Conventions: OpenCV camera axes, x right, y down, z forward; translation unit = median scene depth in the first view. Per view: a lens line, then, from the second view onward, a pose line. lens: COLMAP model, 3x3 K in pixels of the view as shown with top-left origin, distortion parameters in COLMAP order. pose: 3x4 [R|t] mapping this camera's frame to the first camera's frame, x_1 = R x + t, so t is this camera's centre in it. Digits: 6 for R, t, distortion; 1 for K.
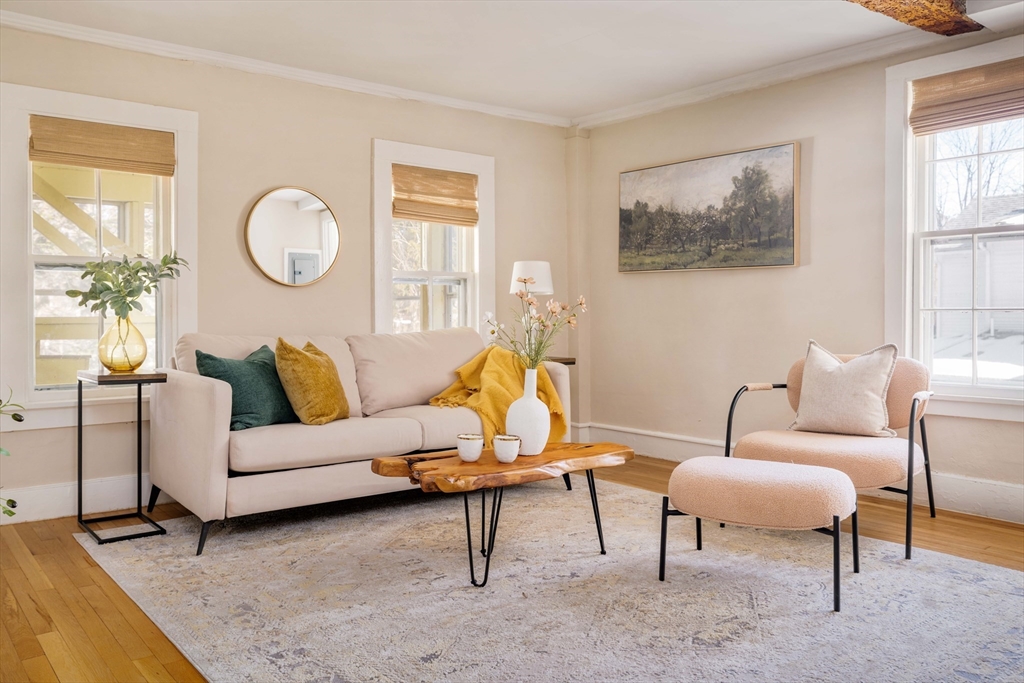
lens RADIAL K [[807.8, 0, 512.2], [0, 807.8, 333.1], [0, 0, 1]] dist [0.008293, -0.001262]
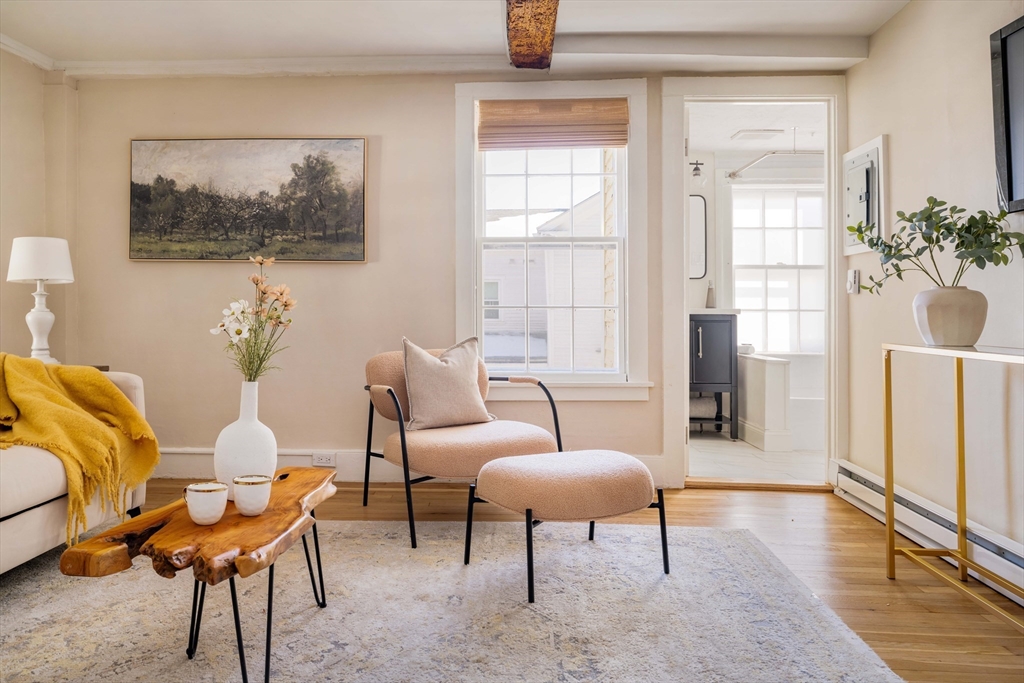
lens RADIAL K [[763.4, 0, 438.5], [0, 763.4, 317.0], [0, 0, 1]] dist [-0.000917, -0.002582]
pose [[0.686029, 0.000135, 0.727574, -0.261480], [0.014744, 0.999792, -0.014087, -0.001244], [-0.727425, 0.020391, 0.685884, 0.284976]]
